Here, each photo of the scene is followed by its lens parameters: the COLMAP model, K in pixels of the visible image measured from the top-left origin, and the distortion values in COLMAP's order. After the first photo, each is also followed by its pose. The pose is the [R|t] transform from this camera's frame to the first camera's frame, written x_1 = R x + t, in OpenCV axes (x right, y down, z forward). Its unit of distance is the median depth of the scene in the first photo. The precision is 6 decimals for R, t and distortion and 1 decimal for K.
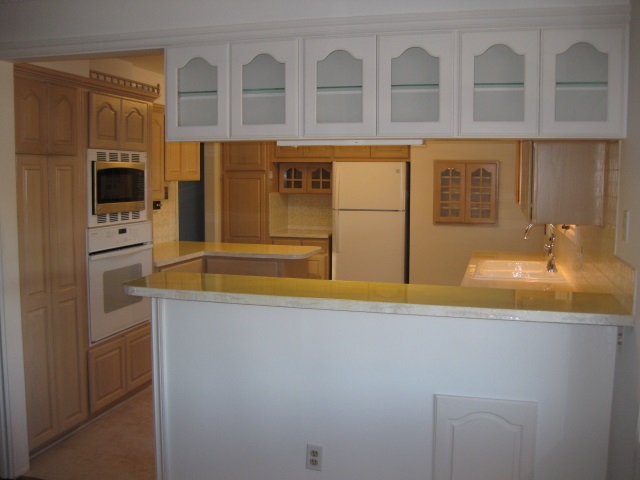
lens RADIAL K [[662.7, 0, 320.2], [0, 662.7, 239.3], [0, 0, 1]] dist [-0.116510, 0.000000]
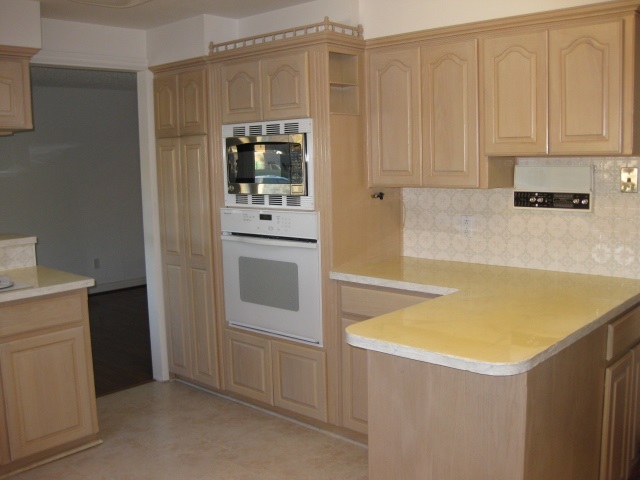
lens RADIAL K [[662.7, 0, 320.8], [0, 662.7, 237.7], [0, 0, 1]] dist [-0.116510, 0.000000]
pose [[-0.443826, 0.120156, -0.888021, 0.465948], [-0.062409, 0.984419, 0.164391, -0.141911], [0.893937, 0.128382, -0.429412, 1.546554]]
